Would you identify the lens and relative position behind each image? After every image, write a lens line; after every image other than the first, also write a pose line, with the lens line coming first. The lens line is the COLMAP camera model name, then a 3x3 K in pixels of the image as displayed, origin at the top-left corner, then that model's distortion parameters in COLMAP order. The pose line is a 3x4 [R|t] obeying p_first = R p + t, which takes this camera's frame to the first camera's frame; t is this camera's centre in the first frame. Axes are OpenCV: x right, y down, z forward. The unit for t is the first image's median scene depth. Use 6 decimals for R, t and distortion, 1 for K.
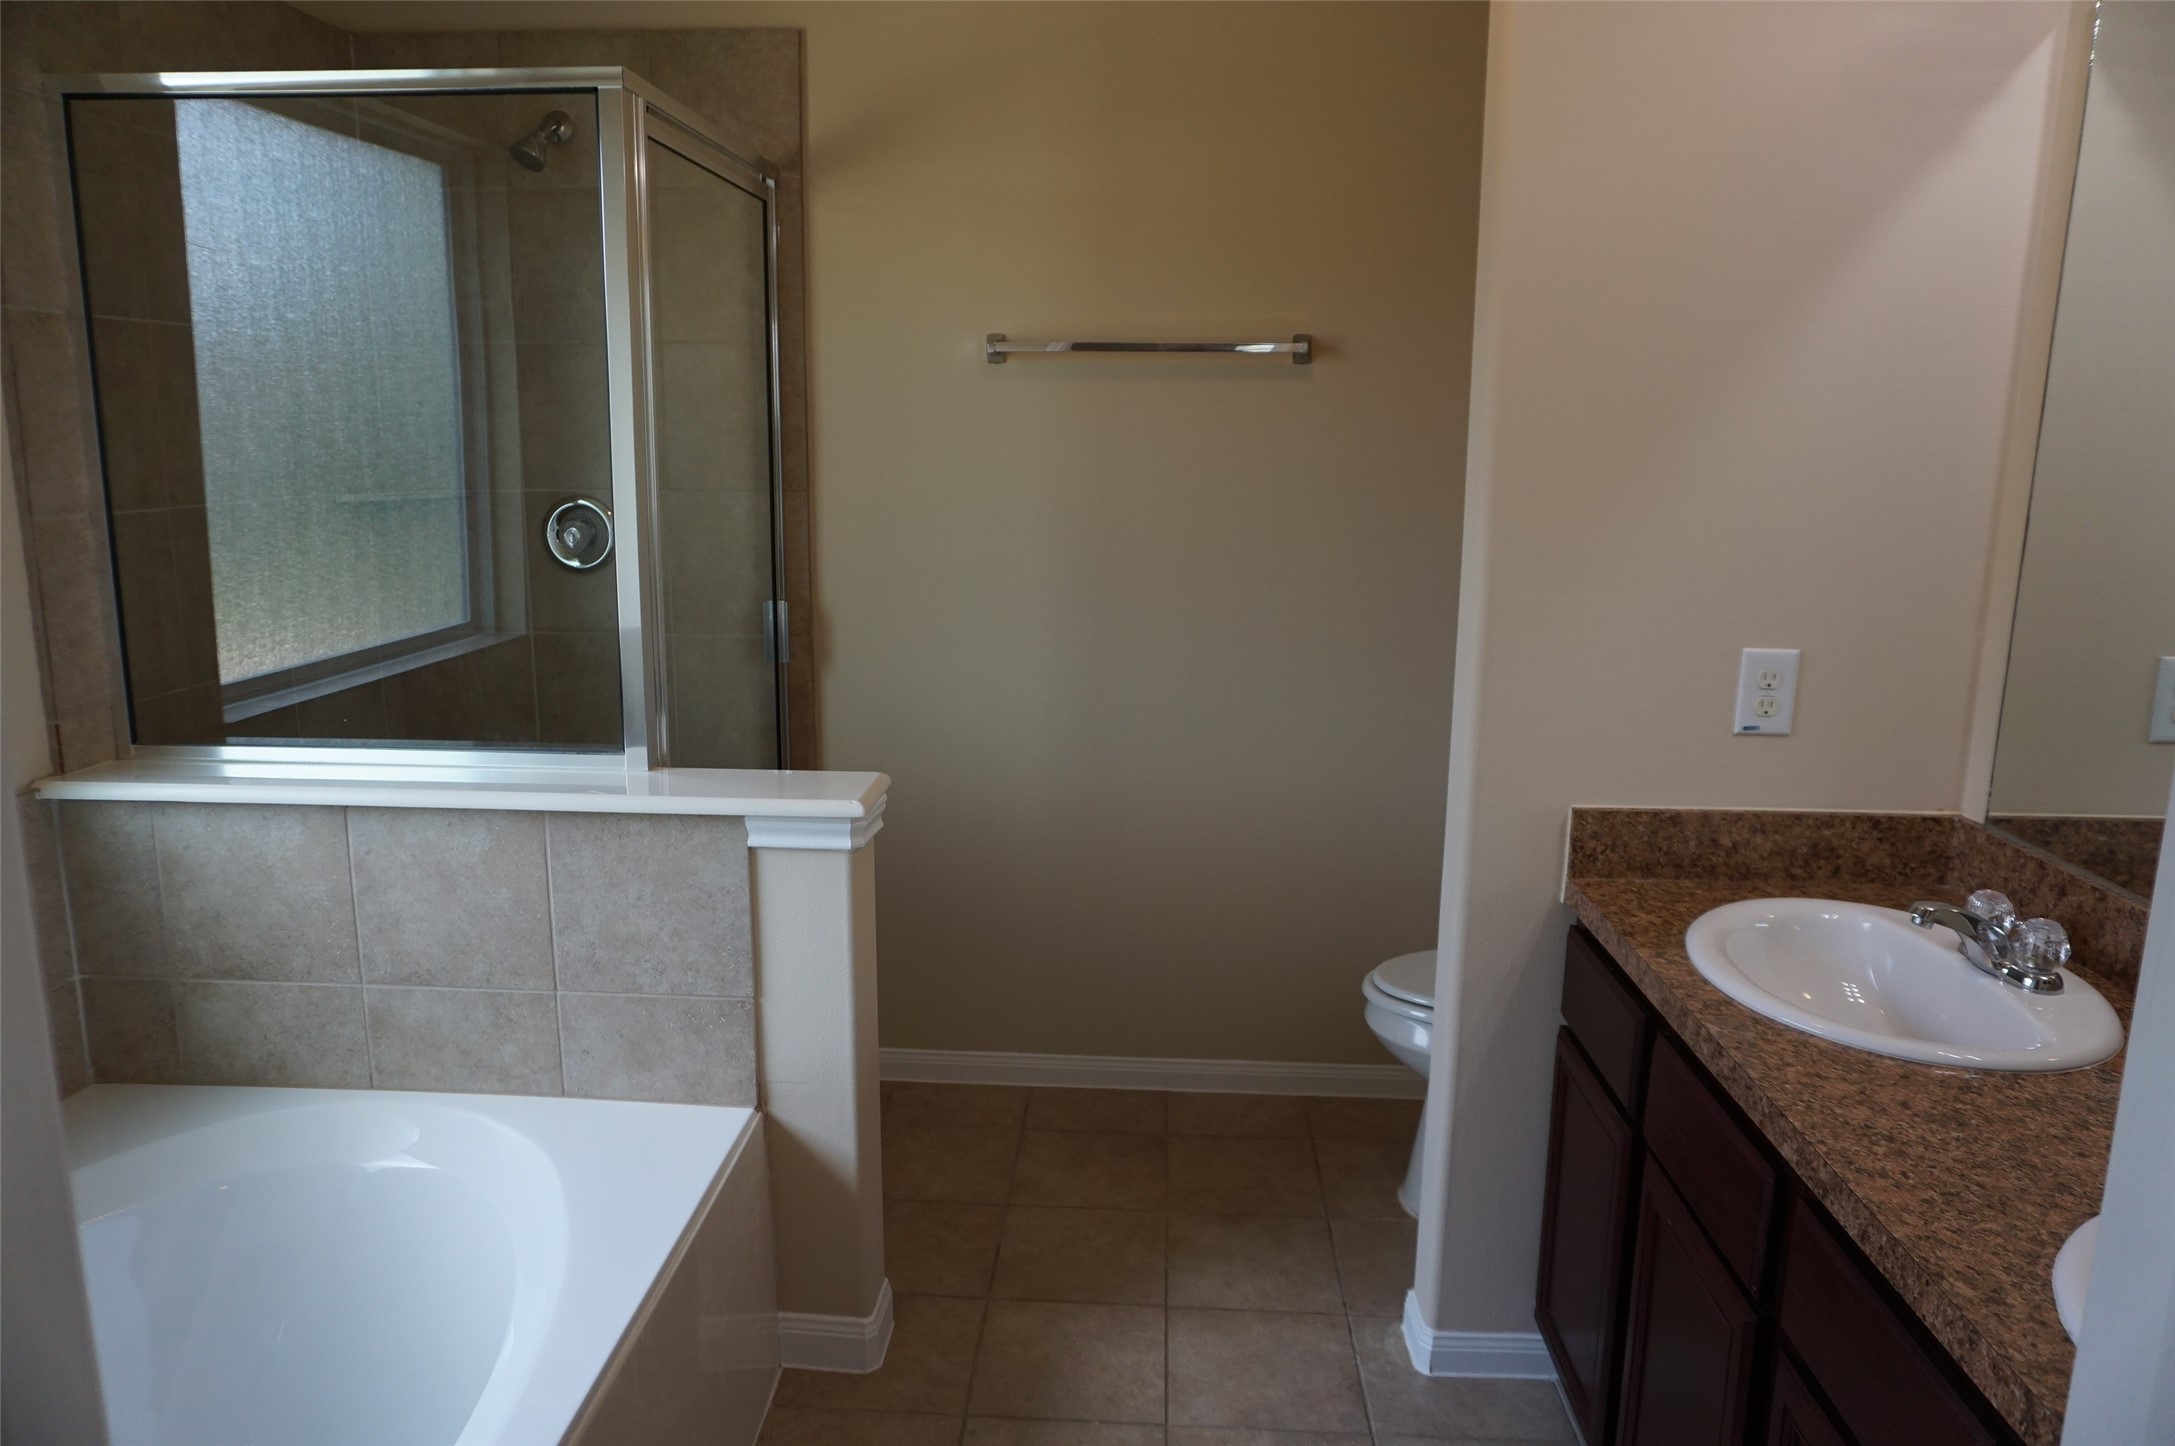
lens RADIAL K [[1460.9, 0, 1081.6], [0, 1460.9, 712.7], [0, 0, 1]] dist [-0.050854, 0.037522]
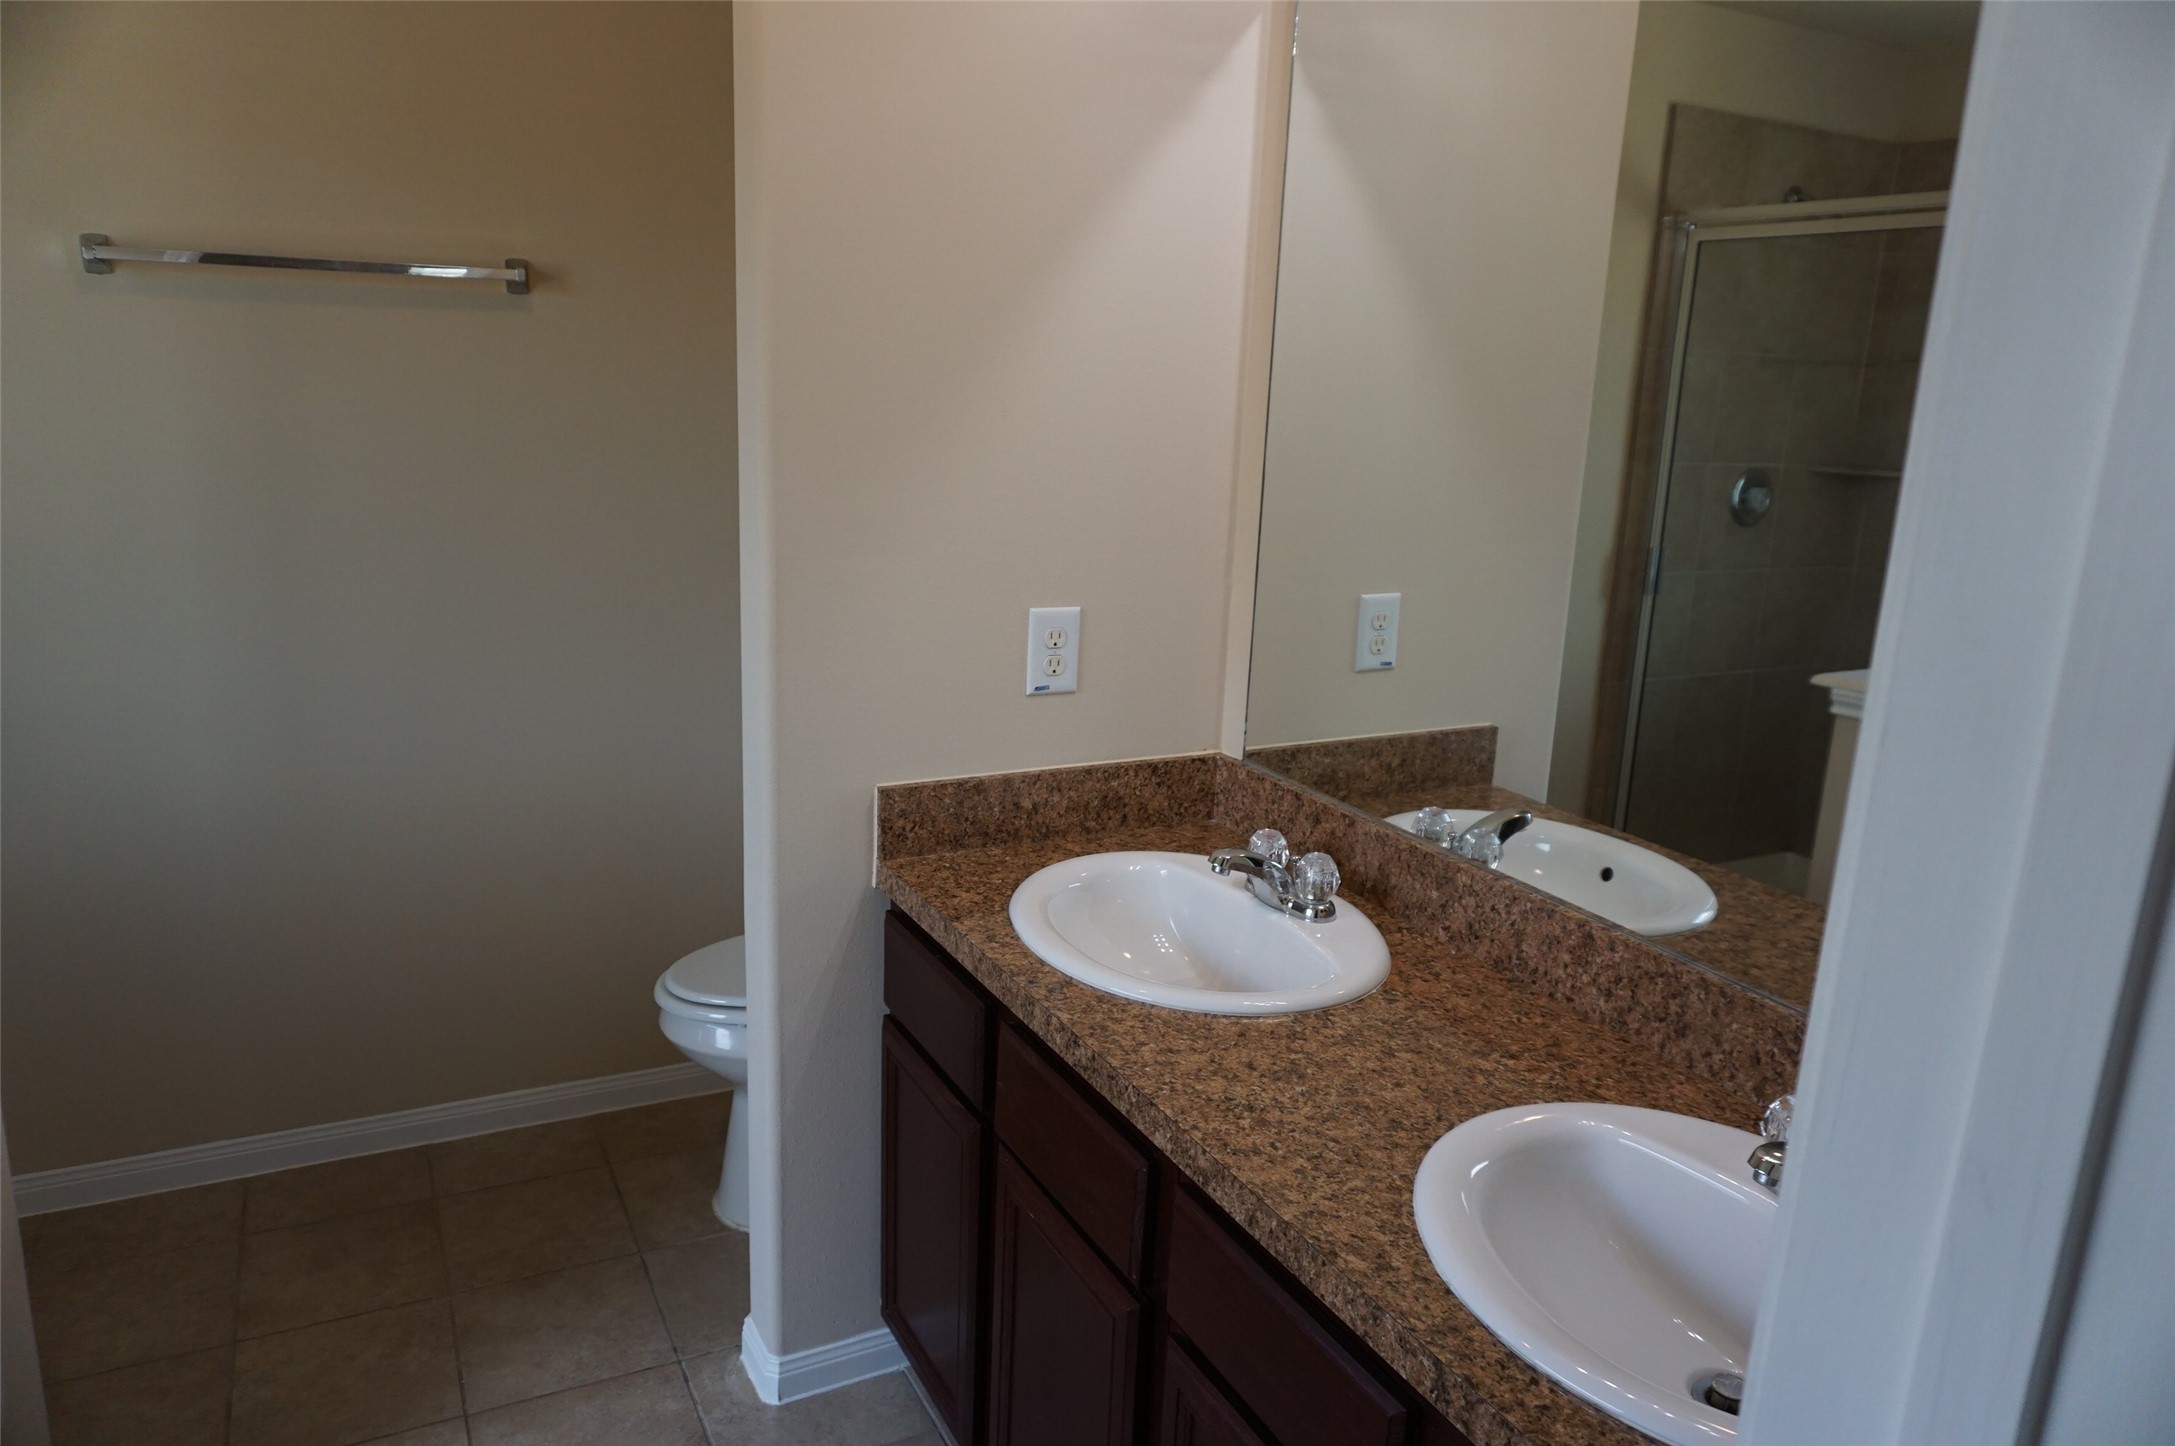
lens RADIAL K [[1460.9, 0, 1091.7], [0, 1460.9, 716.0], [0, 0, 1]] dist [-0.050854, 0.037522]
pose [[0.859202, -0.091089, 0.503463, -0.015417], [0.066388, 0.995554, 0.066825, -0.033588], [-0.507311, -0.023993, 0.861429, 0.110218]]
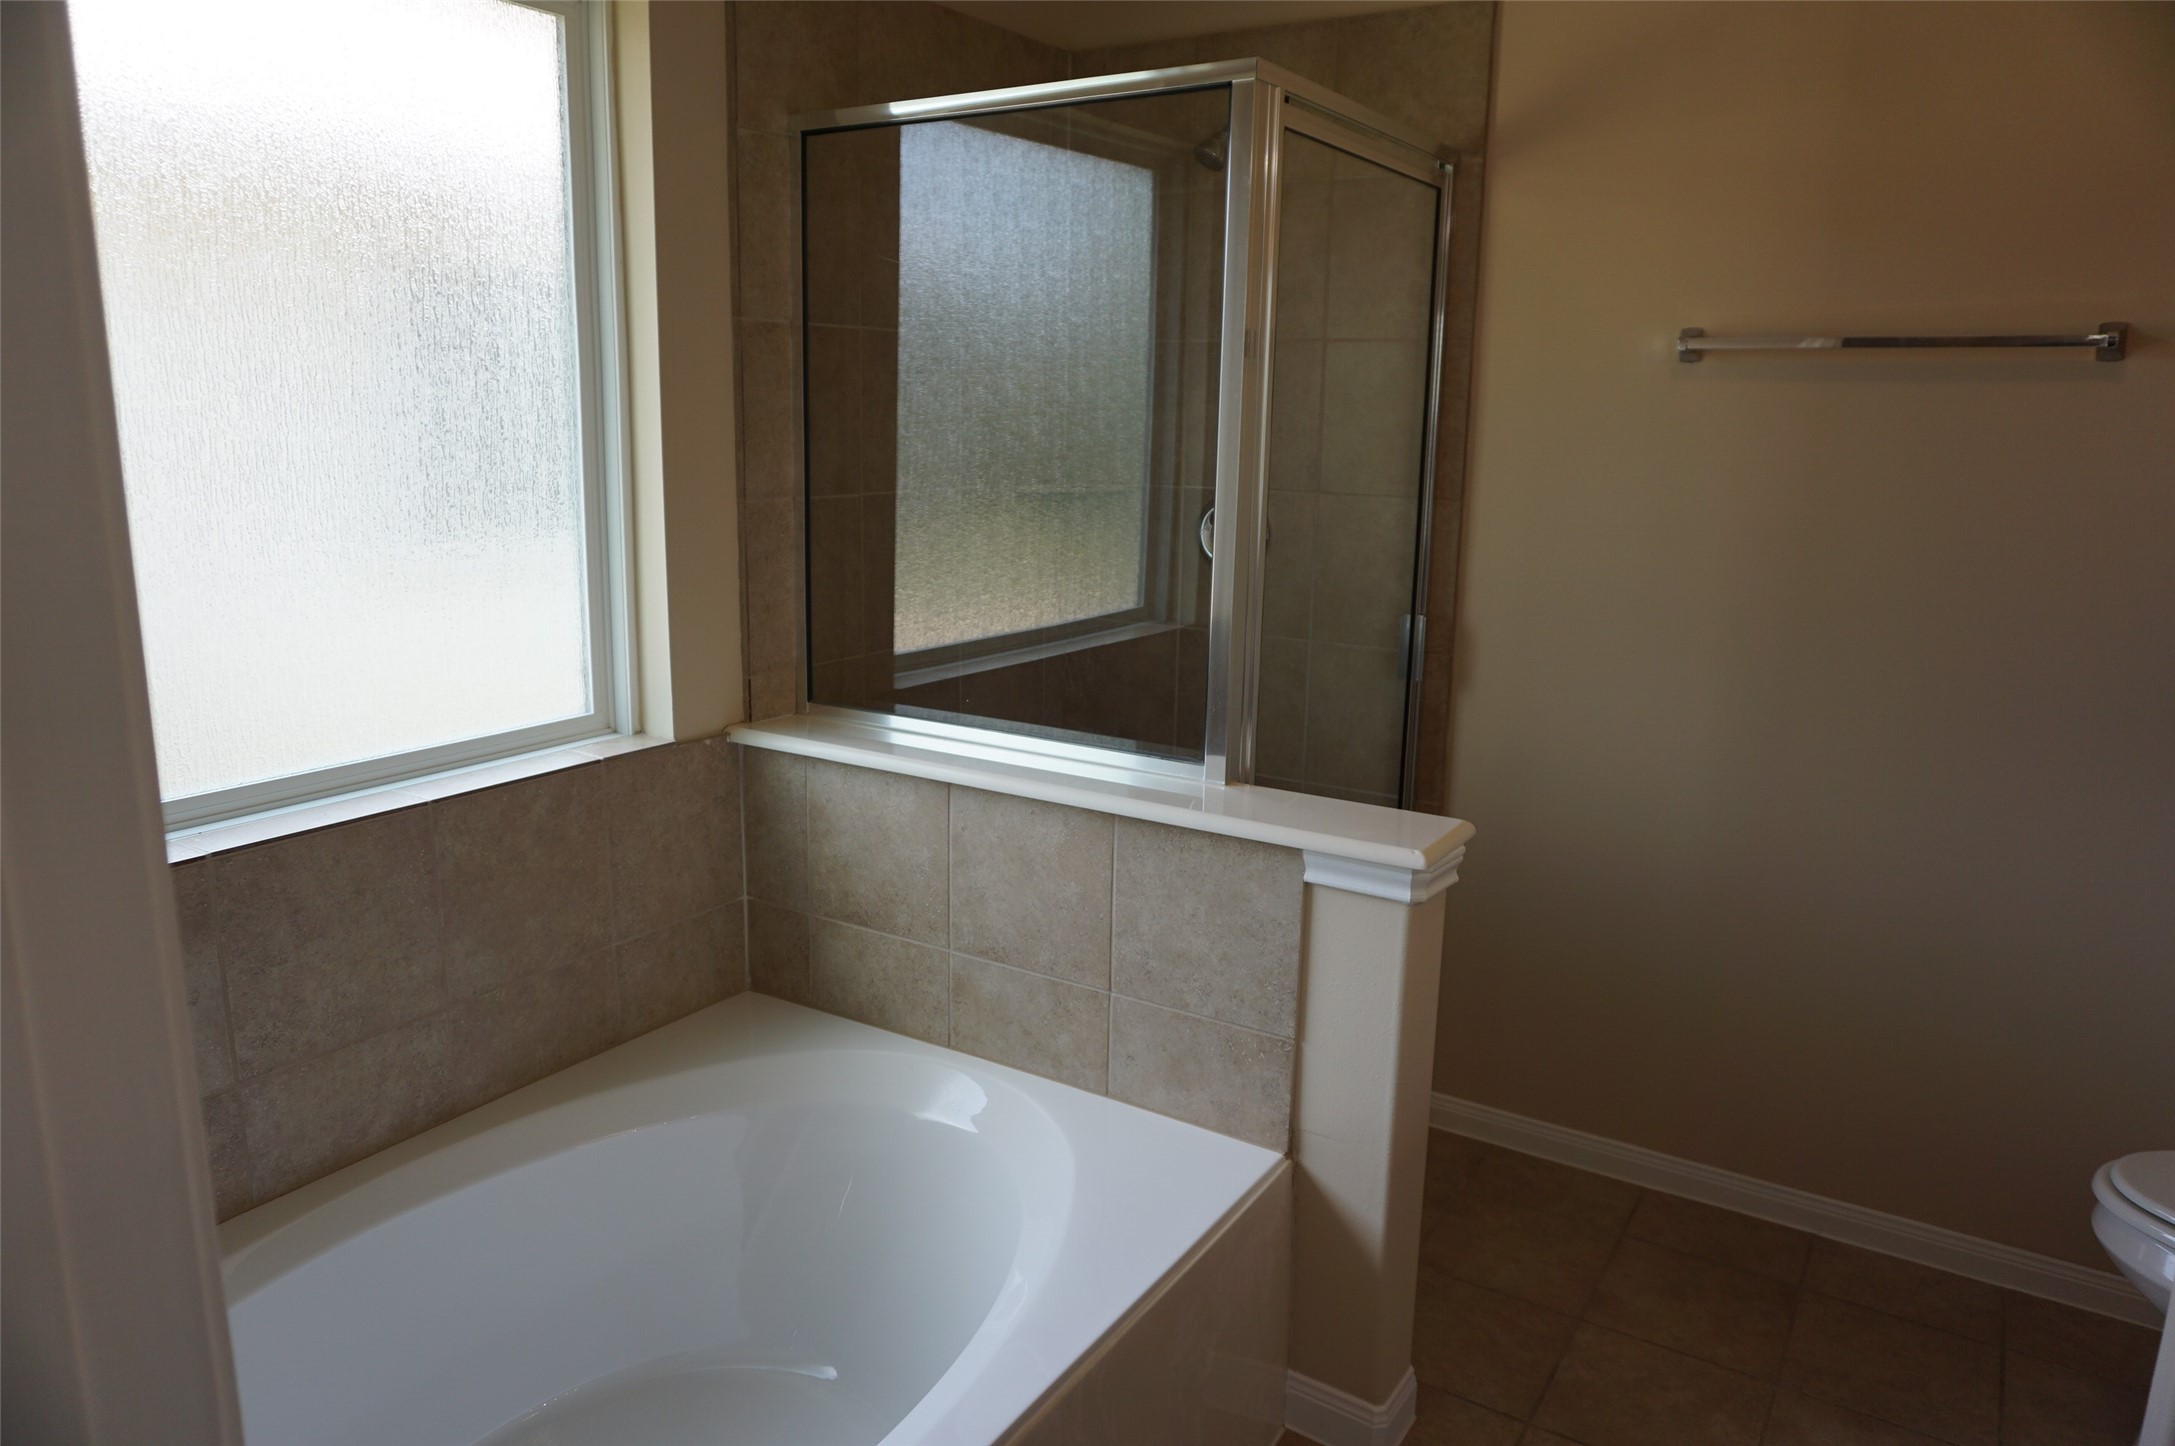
lens RADIAL K [[1460.9, 0, 1085.5], [0, 1460.9, 714.4], [0, 0, 1]] dist [-0.050854, 0.037522]
pose [[0.871155, 0.108722, -0.478820, 0.084701], [-0.104800, 0.993877, 0.035001, -0.032249], [0.479693, 0.019689, 0.877215, 0.101219]]
